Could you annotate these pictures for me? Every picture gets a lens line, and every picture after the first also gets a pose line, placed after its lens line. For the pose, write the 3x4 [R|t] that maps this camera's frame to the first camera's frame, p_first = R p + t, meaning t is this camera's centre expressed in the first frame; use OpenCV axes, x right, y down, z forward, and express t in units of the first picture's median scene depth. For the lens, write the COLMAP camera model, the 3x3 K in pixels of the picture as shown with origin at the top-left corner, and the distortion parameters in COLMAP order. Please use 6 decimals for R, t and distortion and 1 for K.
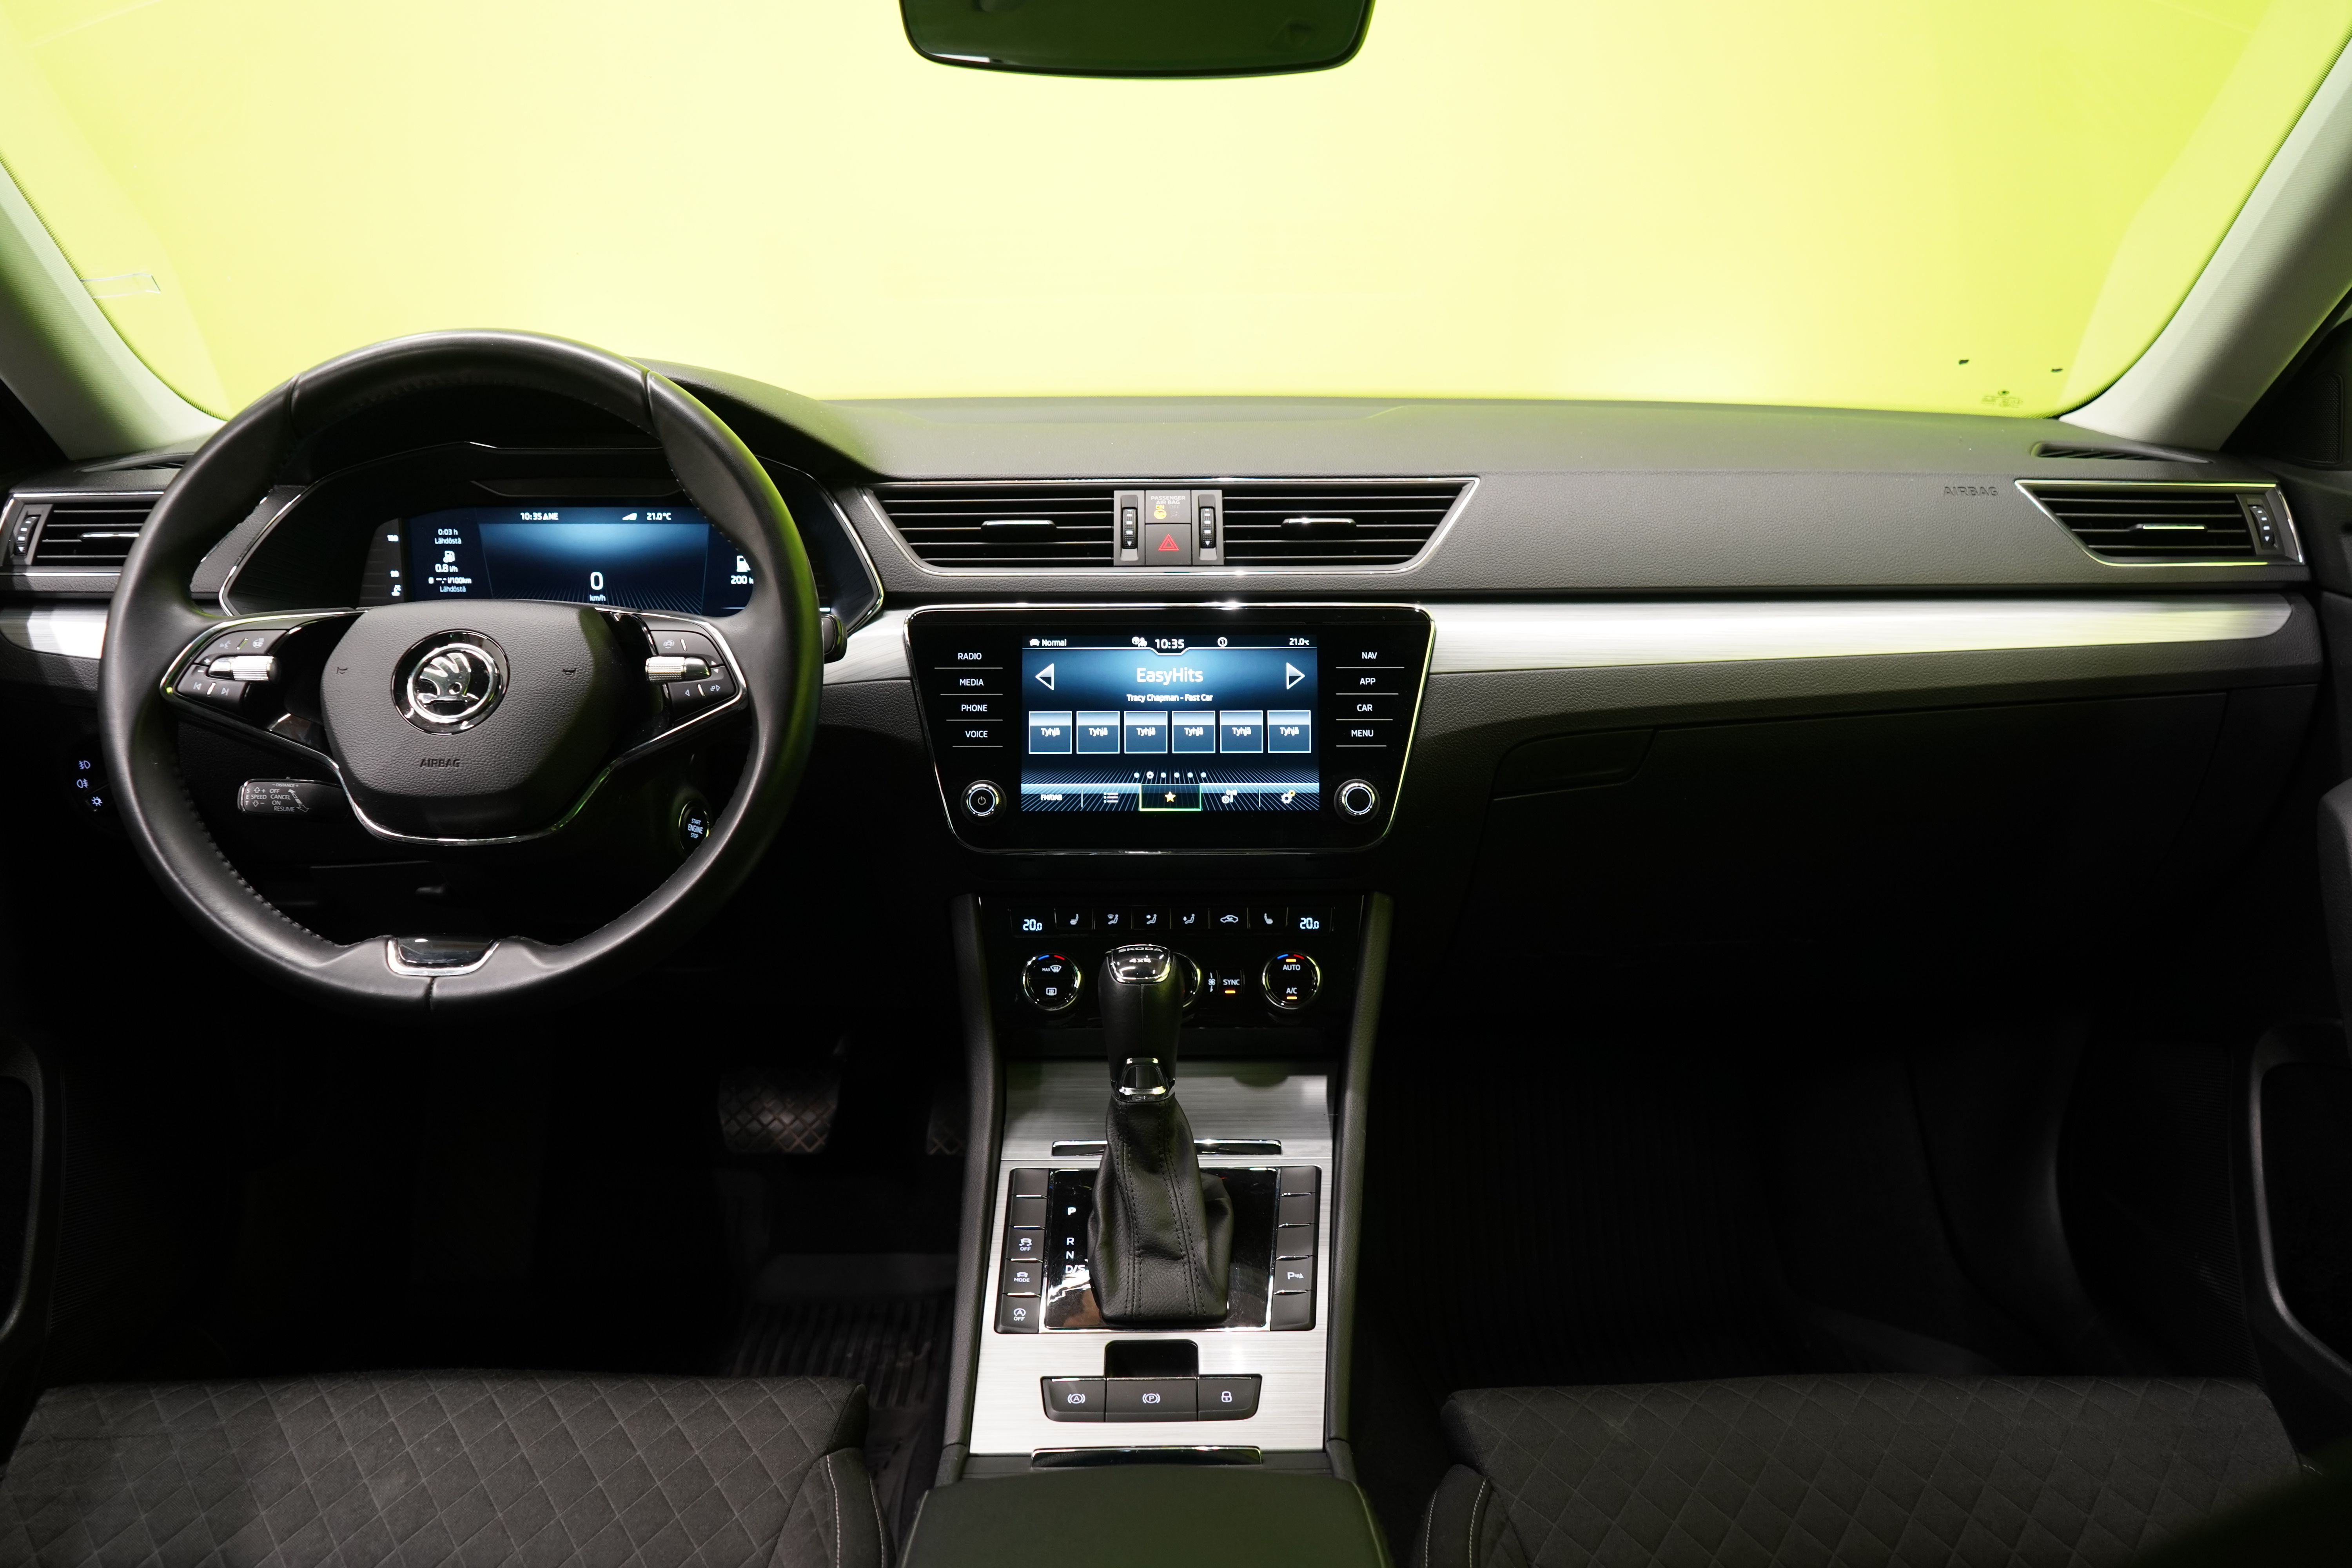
lens RADIAL K [[1885.4, 0, 1177.1], [0, 1885.4, 783.0], [0, 0, 1]] dist [-0.005551, 0.009085]
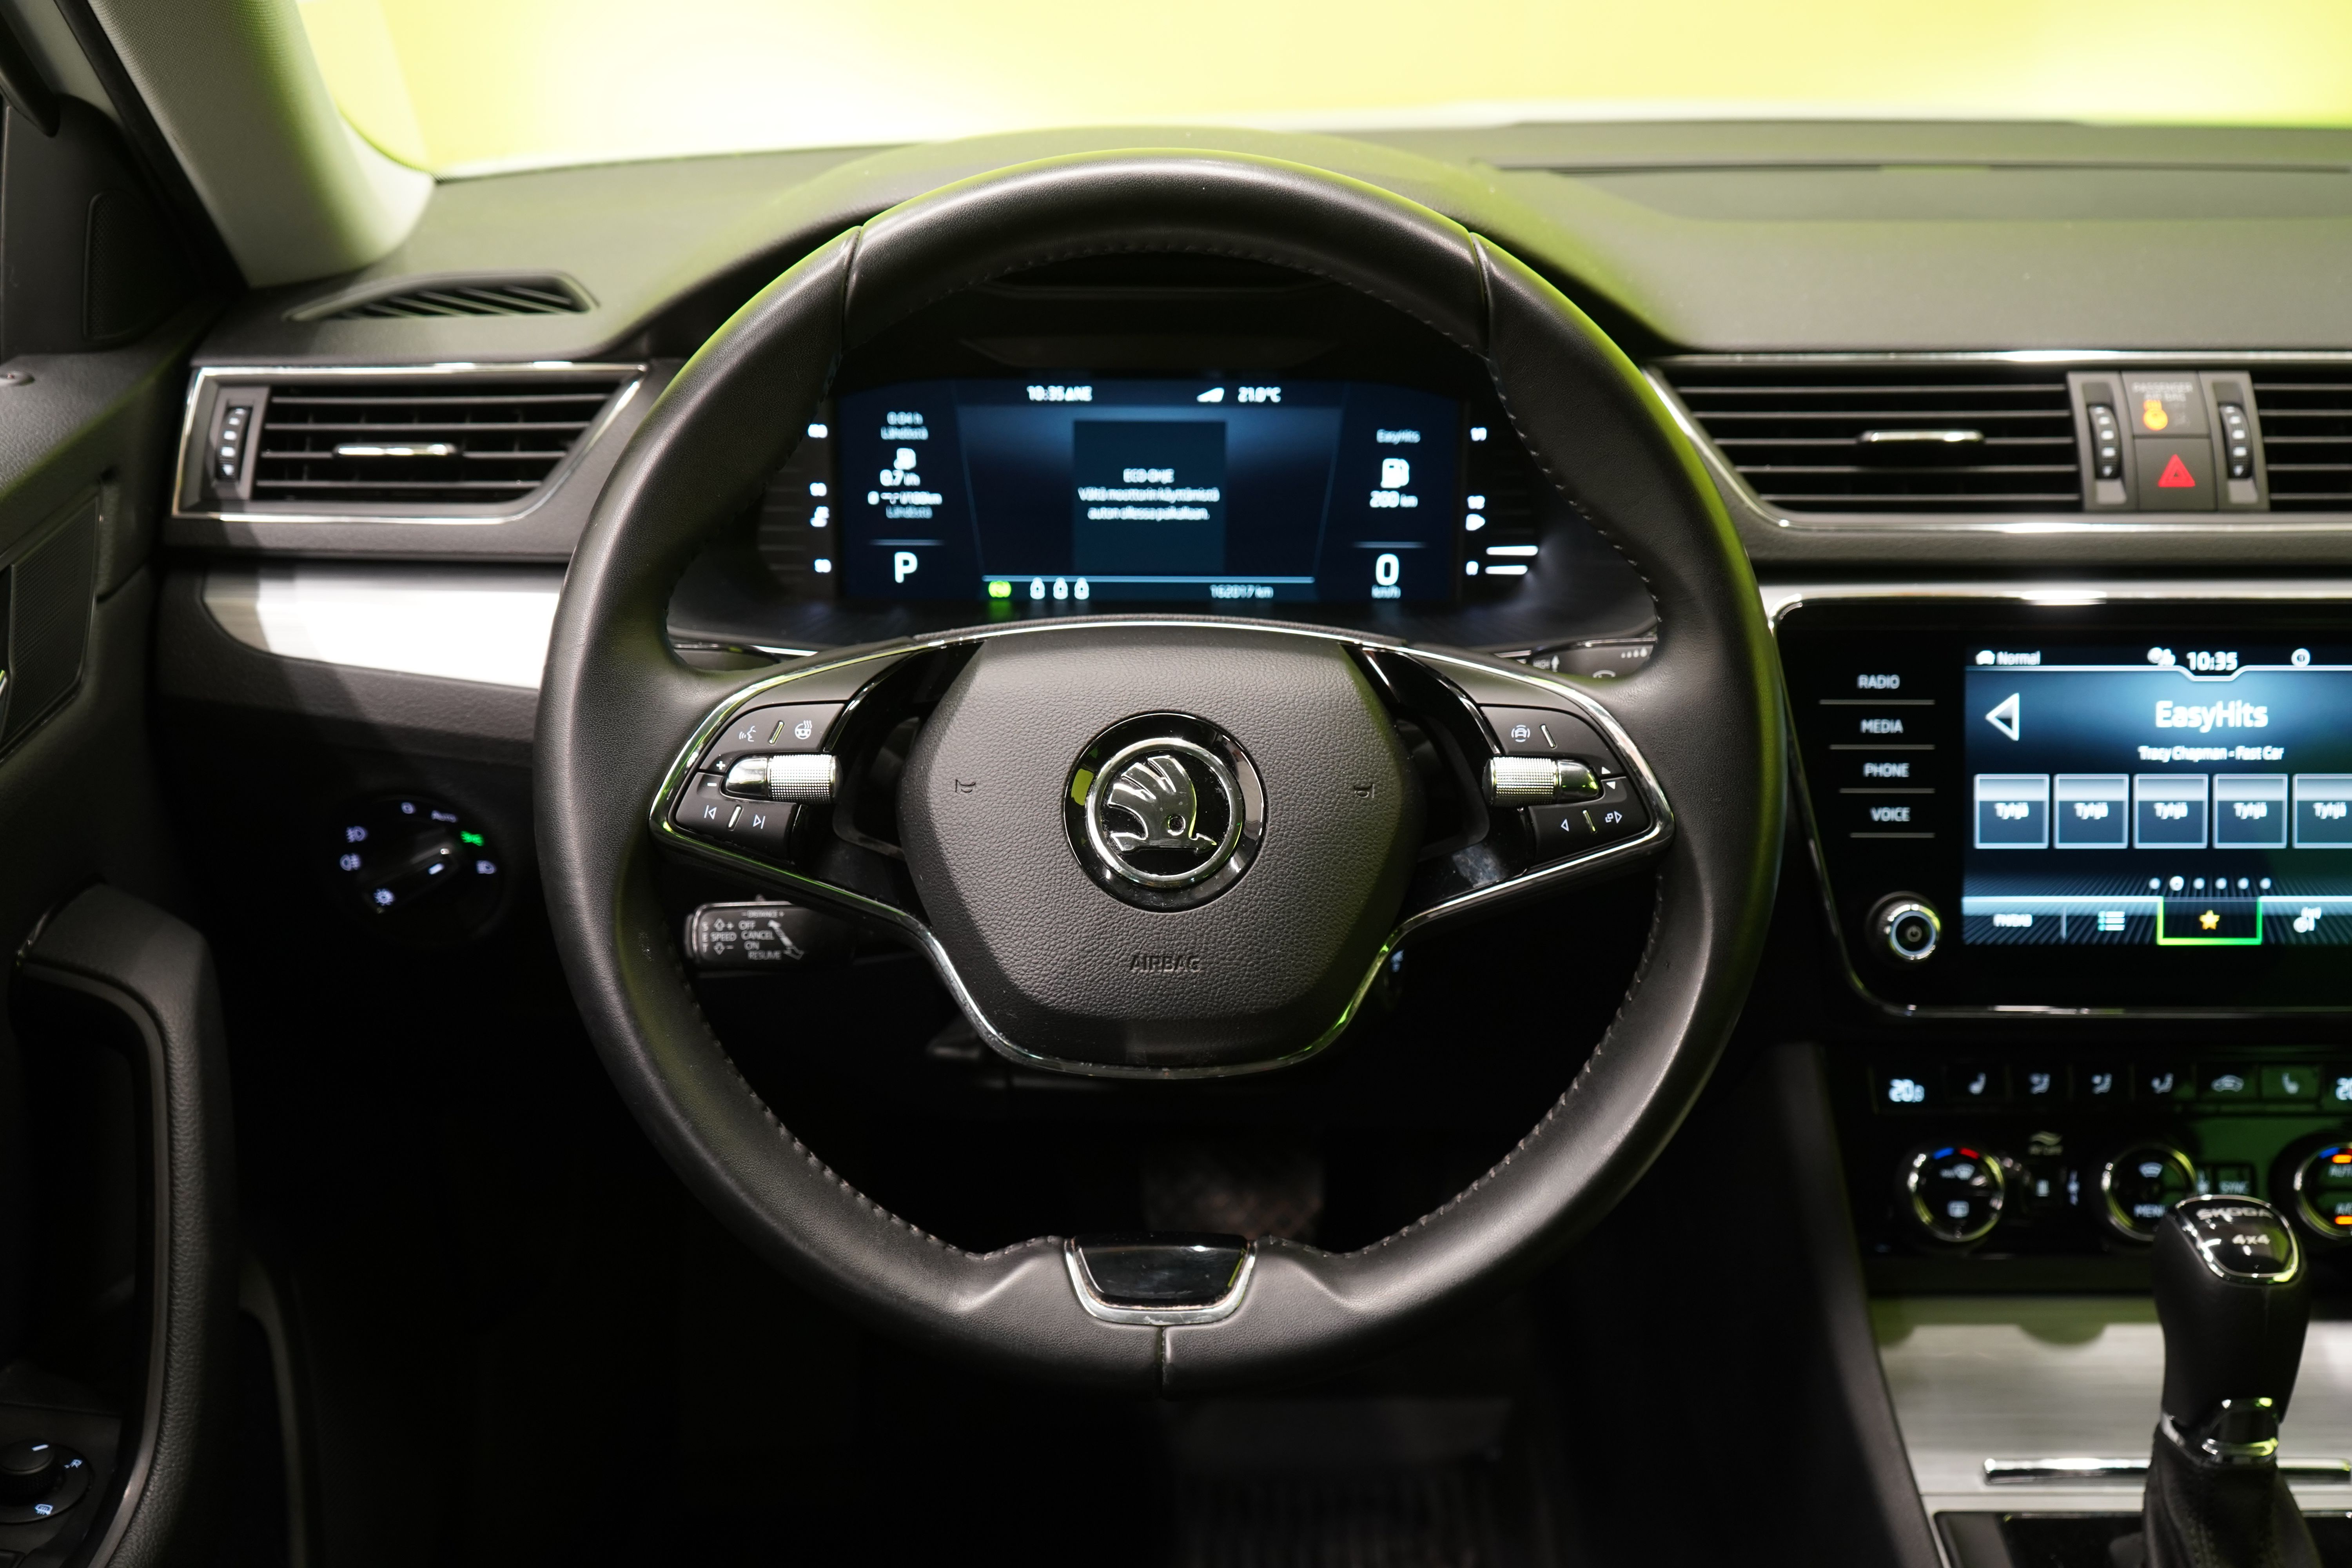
lens RADIAL K [[2442.6, 0, 1173.9], [0, 2442.6, 787.7], [0, 0, 1]] dist [0.018357, 0.000000]
pose [[0.999848, 0.004102, 0.016943, -0.345173], [-0.006766, 0.987045, 0.160298, -0.156381], [-0.016066, -0.160389, 0.986923, 0.237967]]
